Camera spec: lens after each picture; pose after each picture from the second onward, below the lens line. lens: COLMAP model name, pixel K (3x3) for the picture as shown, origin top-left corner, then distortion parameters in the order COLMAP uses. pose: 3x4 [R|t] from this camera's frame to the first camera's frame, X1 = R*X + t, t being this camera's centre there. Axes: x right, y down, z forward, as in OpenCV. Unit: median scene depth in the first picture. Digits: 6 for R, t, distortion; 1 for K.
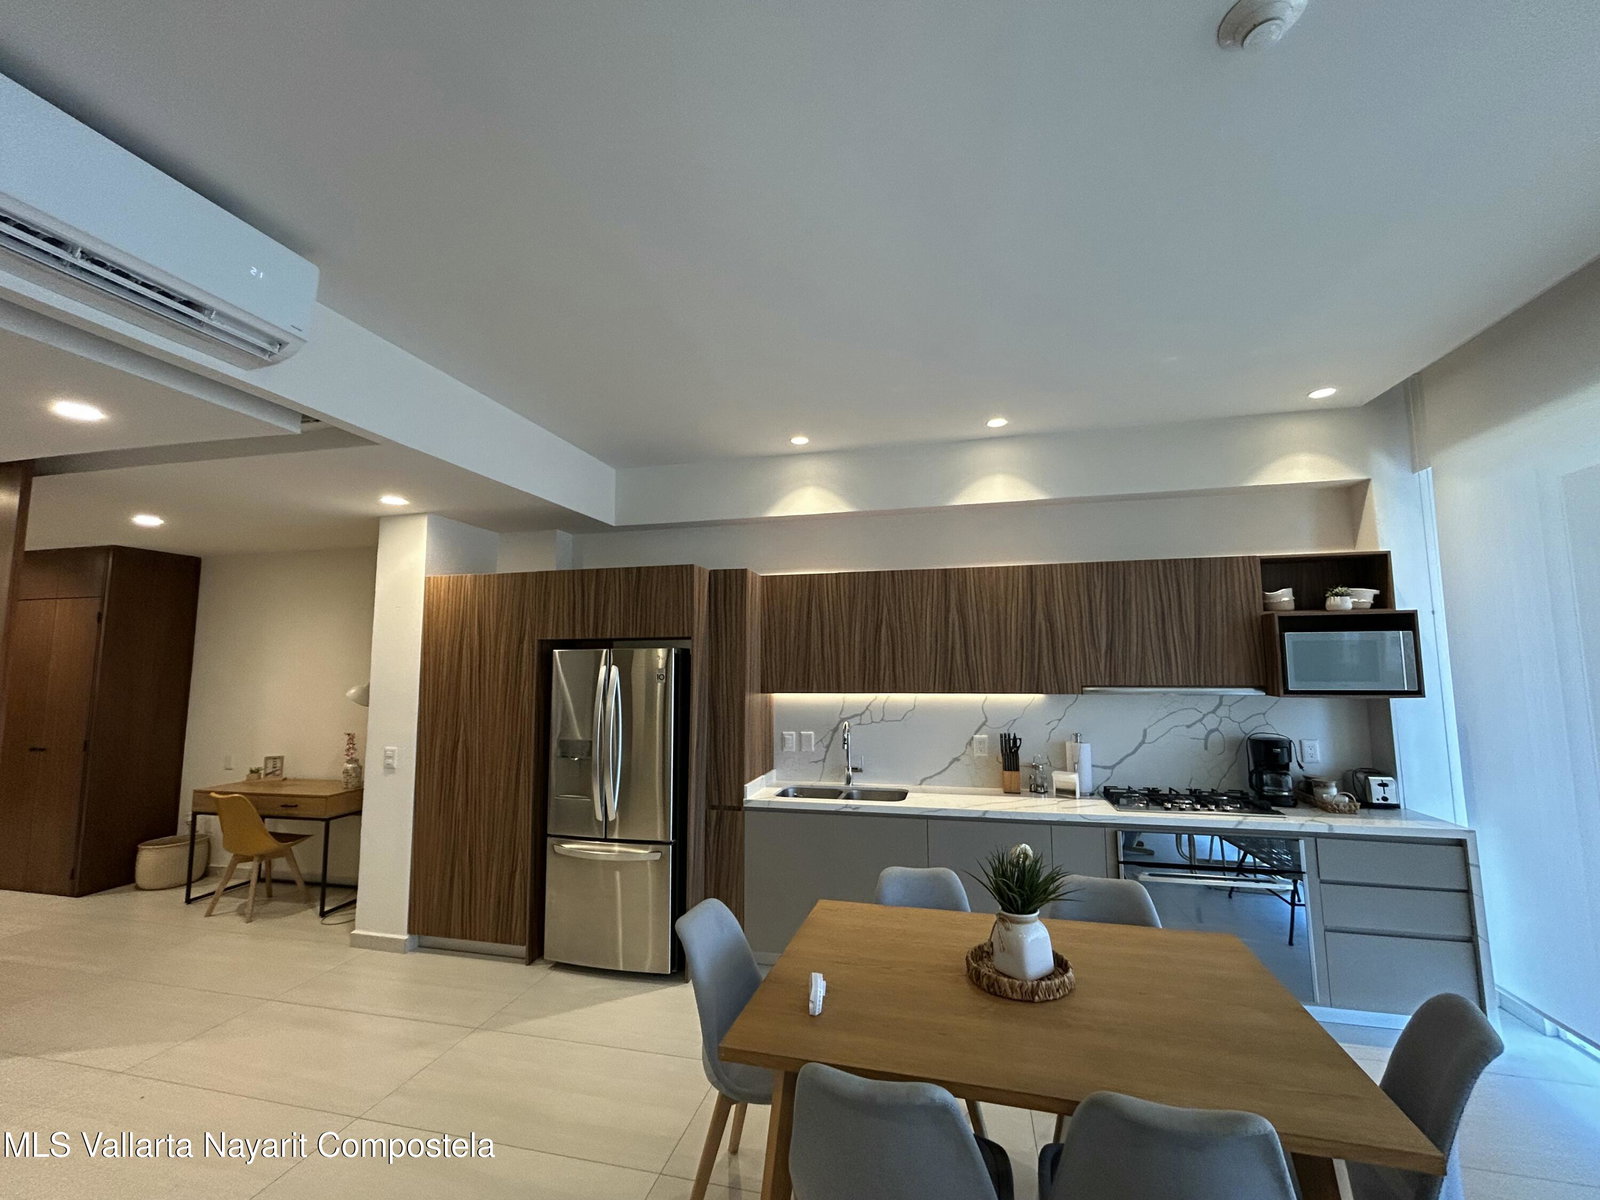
lens RADIAL K [[642.2, 0, 801.6], [0, 642.2, 602.1], [0, 0, 1]] dist [0.004158, 0.000791]
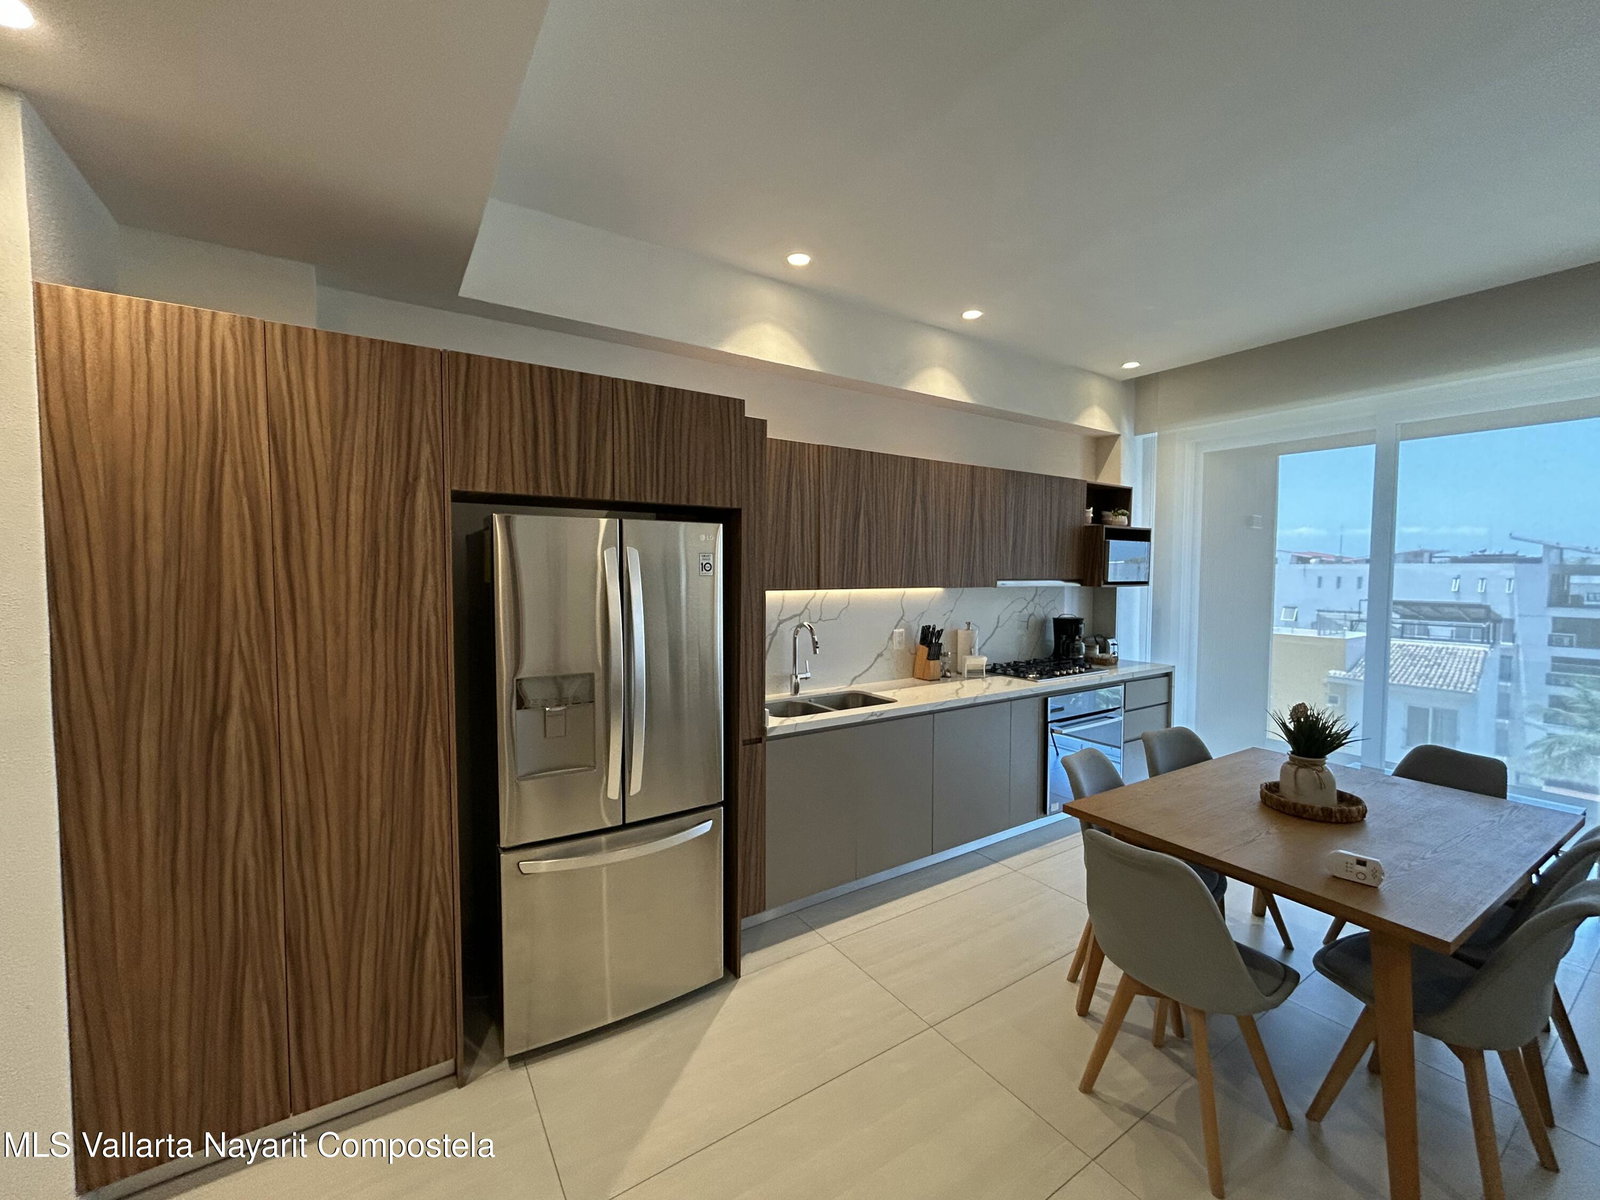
lens RADIAL K [[642.2, 0, 804.7], [0, 642.2, 596.9], [0, 0, 1]] dist [0.004158, 0.000791]
pose [[0.687726, -0.021108, 0.725663, -0.590244], [-0.081046, 0.991096, 0.105638, 0.065634], [-0.721432, -0.131462, 0.679892, 0.450744]]
